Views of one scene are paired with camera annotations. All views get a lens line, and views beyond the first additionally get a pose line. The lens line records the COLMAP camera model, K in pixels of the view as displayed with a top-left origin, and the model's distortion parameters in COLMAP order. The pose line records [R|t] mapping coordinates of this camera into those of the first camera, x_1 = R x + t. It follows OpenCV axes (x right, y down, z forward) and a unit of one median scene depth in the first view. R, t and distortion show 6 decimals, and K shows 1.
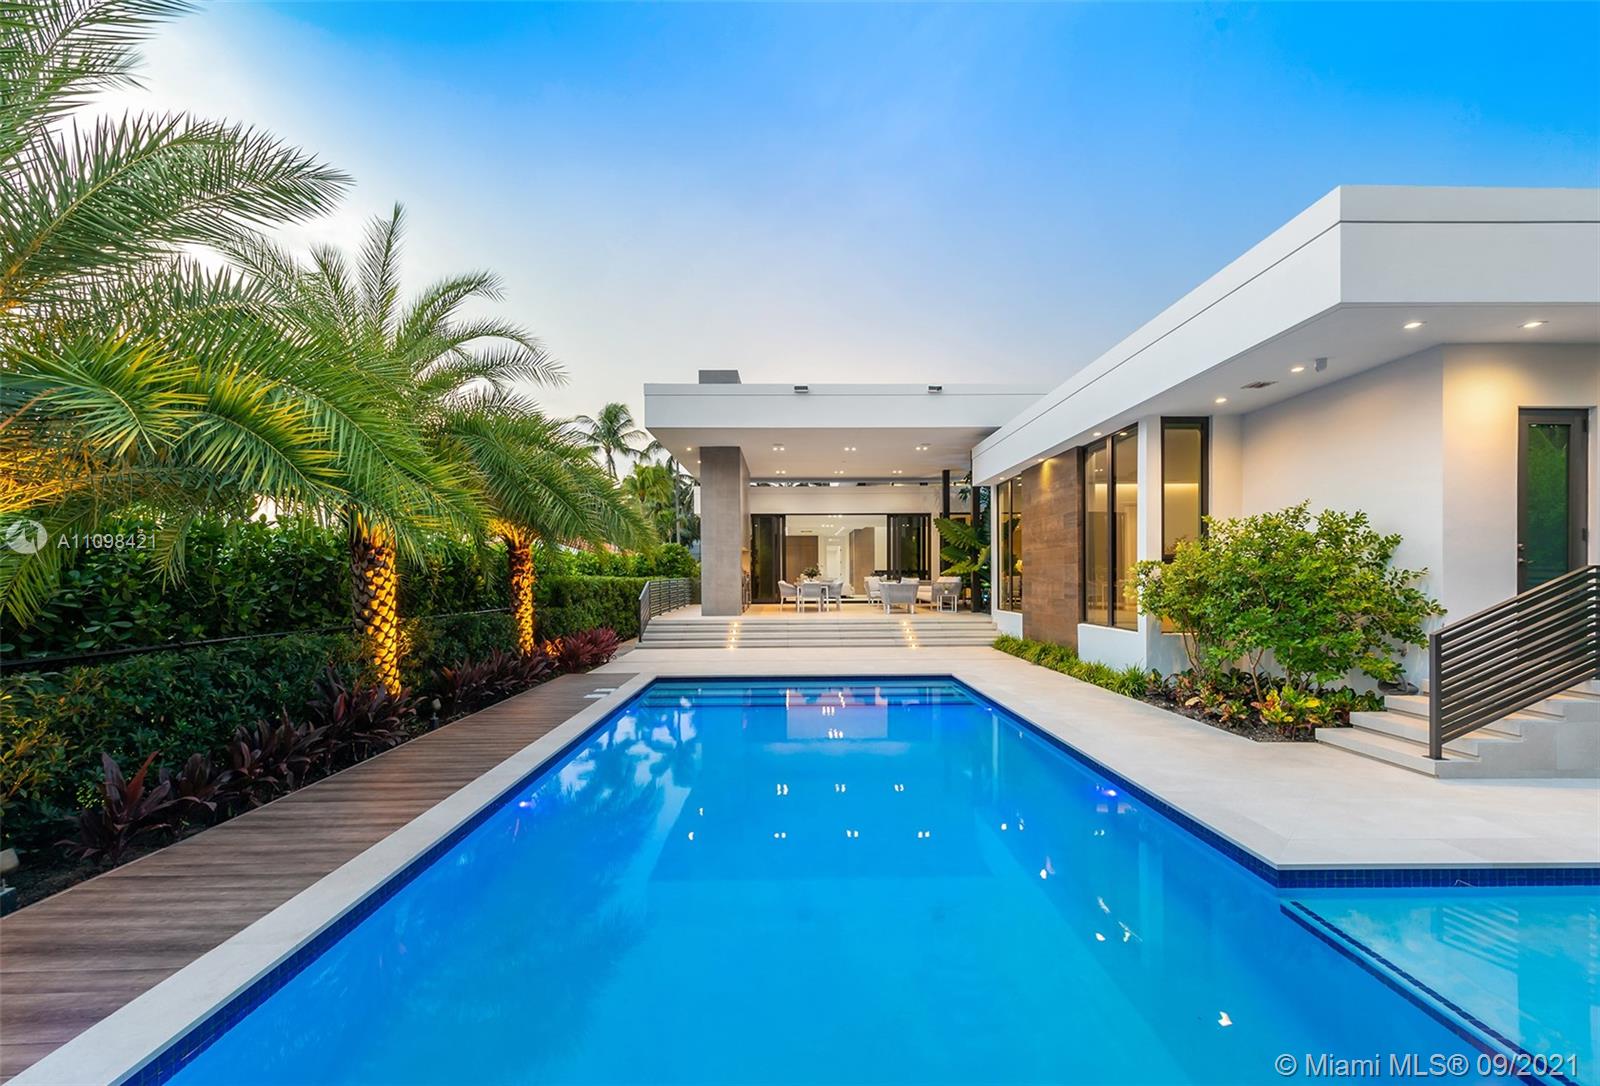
lens RADIAL K [[649.1, 0, 802.2], [0, 649.1, 577.4], [0, 0, 1]] dist [-0.000037, -0.000002]
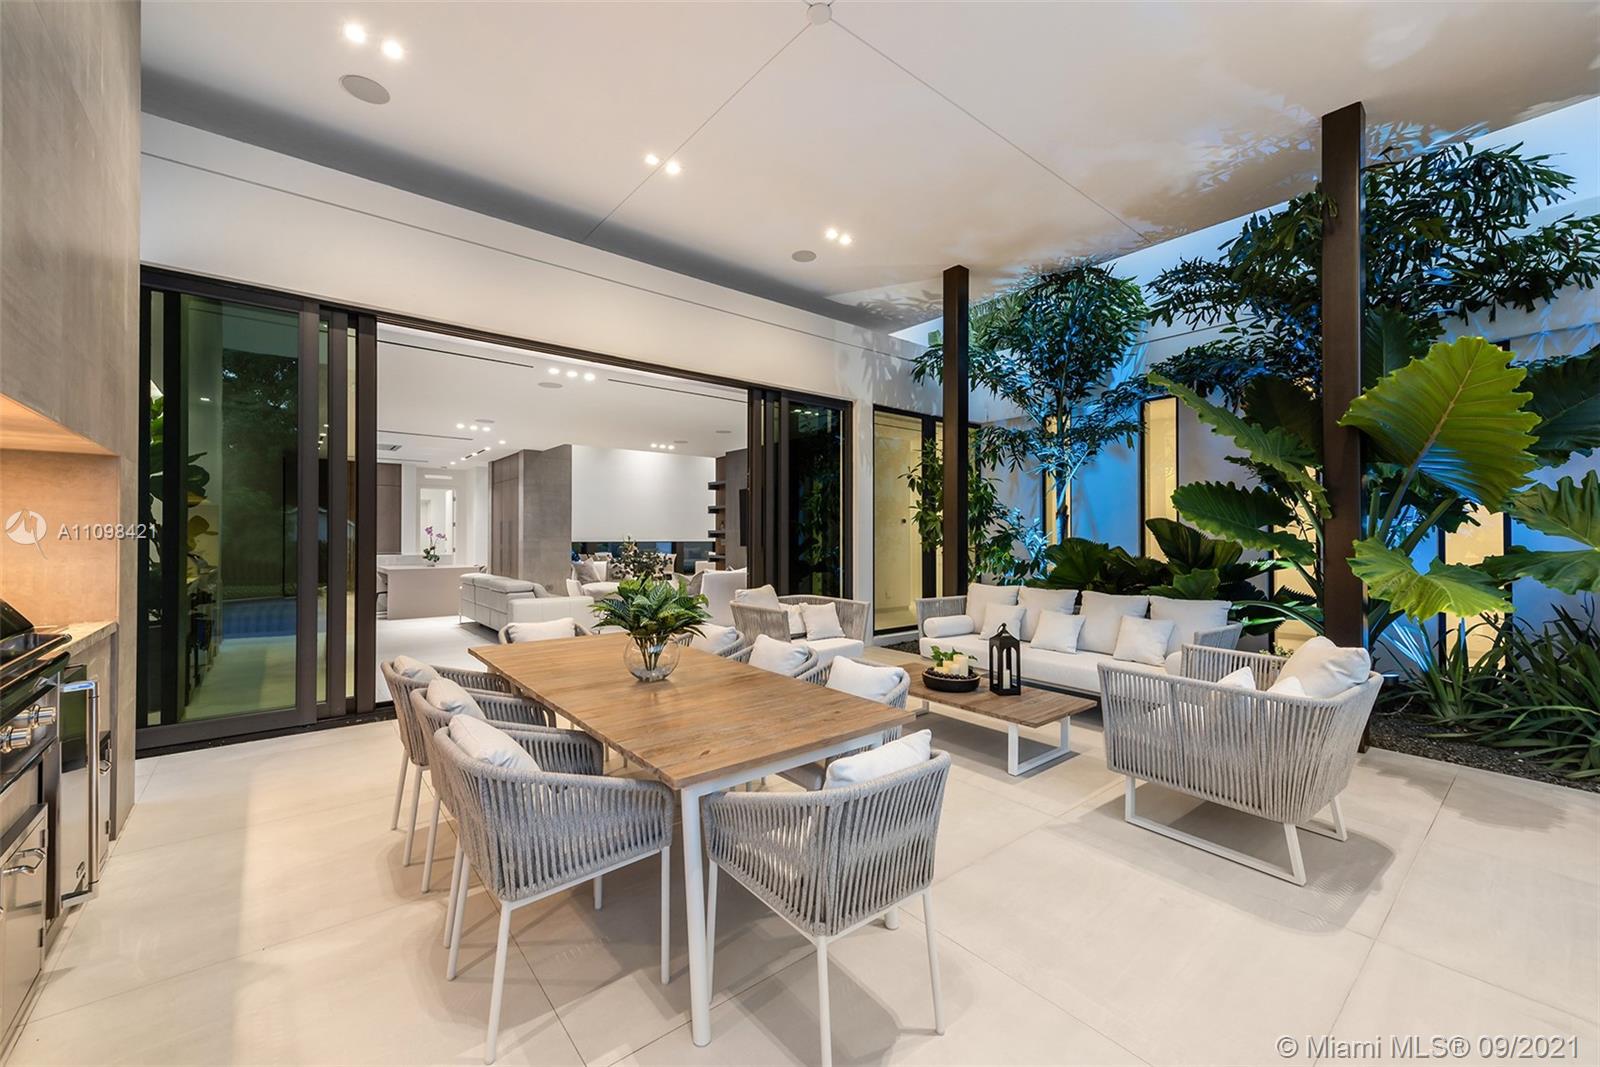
lens RADIAL K [[626.3, 0, 800.0], [0, 626.3, 533.5], [0, 0, 1]] dist [0.000109, 0.000072]
pose [[0.782195, 0.013625, 0.622885, -0.045085], [-0.007534, 0.999895, -0.012411, -0.019929], [-0.622989, 0.005015, 0.782215, 0.742109]]
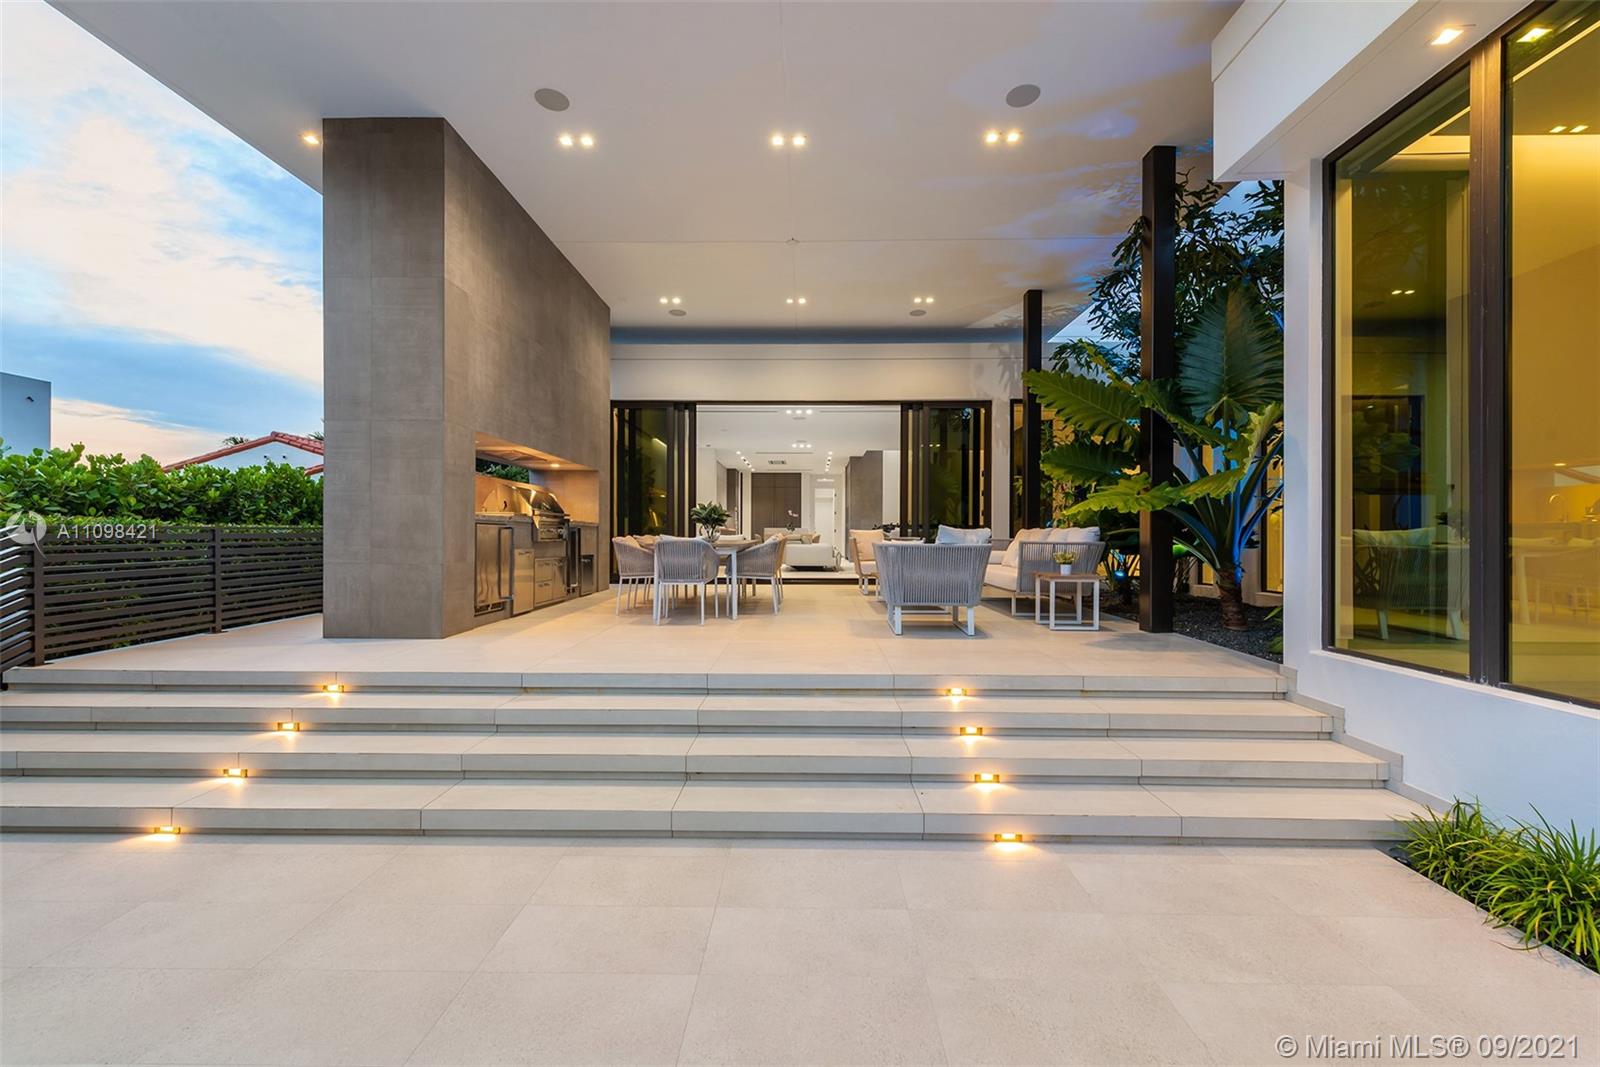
lens RADIAL K [[626.3, 0, 800.0], [0, 626.3, 533.5], [0, 0, 1]] dist [0.000109, 0.000072]
pose [[0.999356, 0.009549, -0.034581, 0.072101], [-0.009817, 0.999923, -0.007579, 0.005665], [0.034506, 0.007913, 0.999373, 0.527094]]
